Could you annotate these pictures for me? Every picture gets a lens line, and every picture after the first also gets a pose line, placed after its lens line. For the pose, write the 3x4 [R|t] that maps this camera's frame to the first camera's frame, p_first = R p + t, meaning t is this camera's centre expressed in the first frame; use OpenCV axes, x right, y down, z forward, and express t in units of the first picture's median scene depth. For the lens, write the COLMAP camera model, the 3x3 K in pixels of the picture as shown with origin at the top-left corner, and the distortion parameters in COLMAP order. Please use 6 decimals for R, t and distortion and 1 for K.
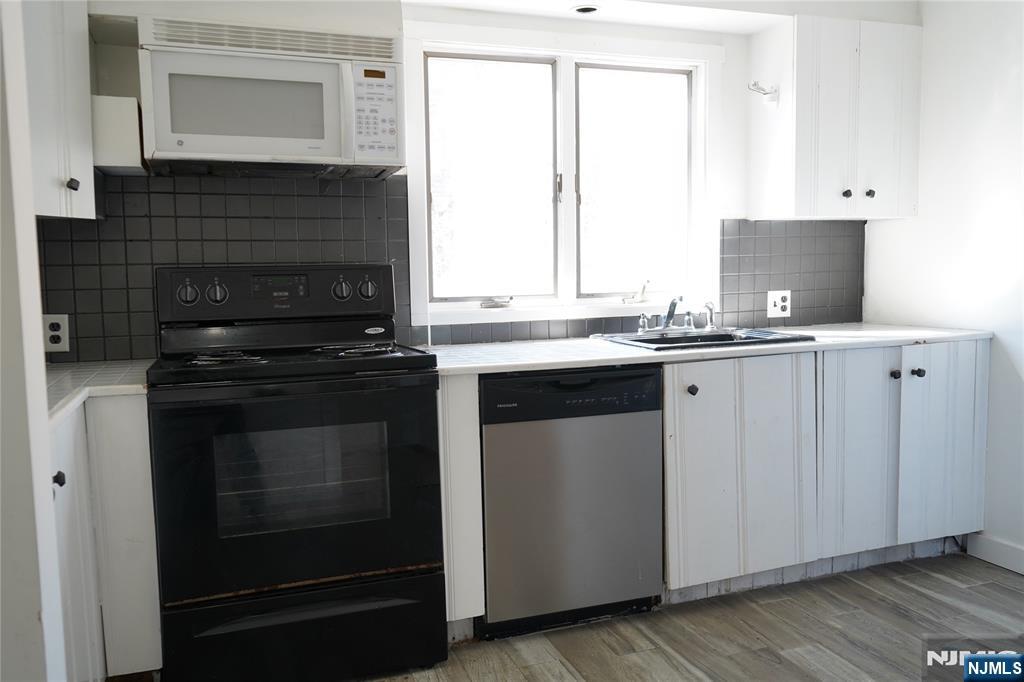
lens RADIAL K [[819.3, 0, 514.0], [0, 819.3, 341.9], [0, 0, 1]] dist [-0.013610, 0.017268]
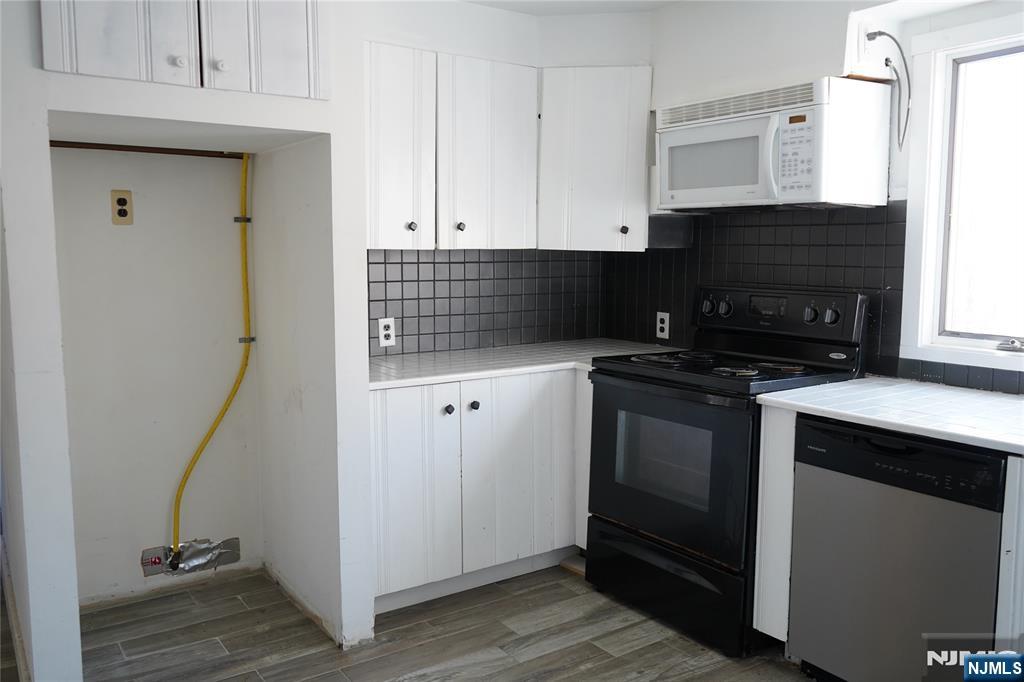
lens RADIAL K [[819.3, 0, 513.8], [0, 819.3, 338.9], [0, 0, 1]] dist [-0.013610, 0.017268]
pose [[0.264115, 0.125167, -0.956335, 0.792742], [-0.086149, 0.990642, 0.105865, -0.122497], [0.960636, 0.054427, 0.272426, 0.362637]]
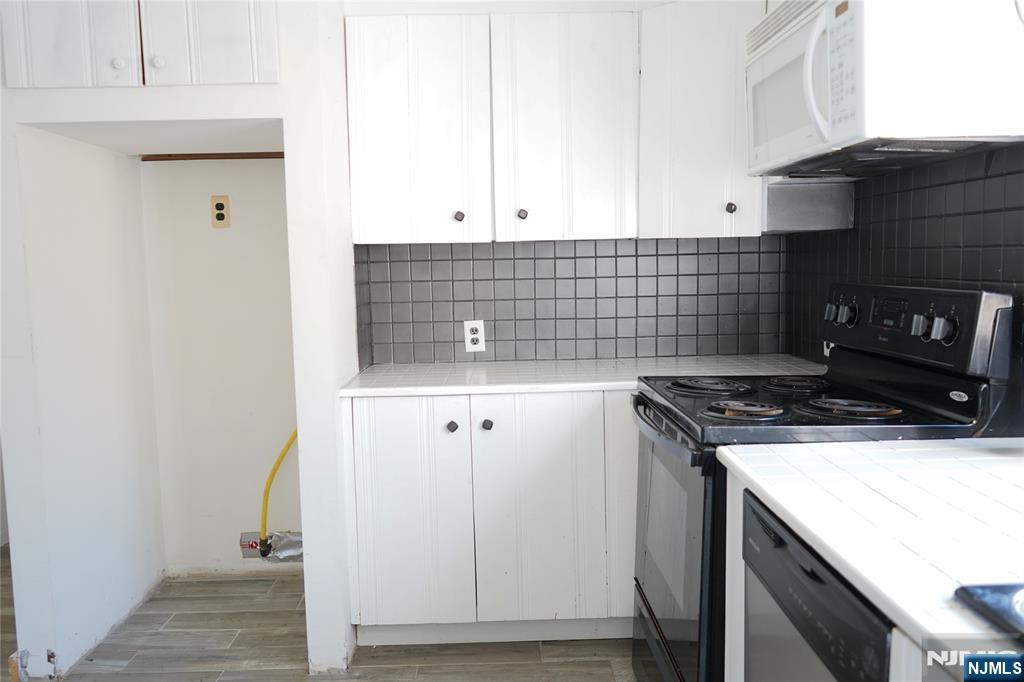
lens RADIAL K [[819.3, 0, 513.4], [0, 819.3, 340.8], [0, 0, 1]] dist [-0.013610, 0.017268]
pose [[-0.313792, 0.115922, -0.942389, 0.570326], [-0.051031, 0.989026, 0.138651, -0.137913], [0.948119, 0.091599, -0.304433, 0.969571]]
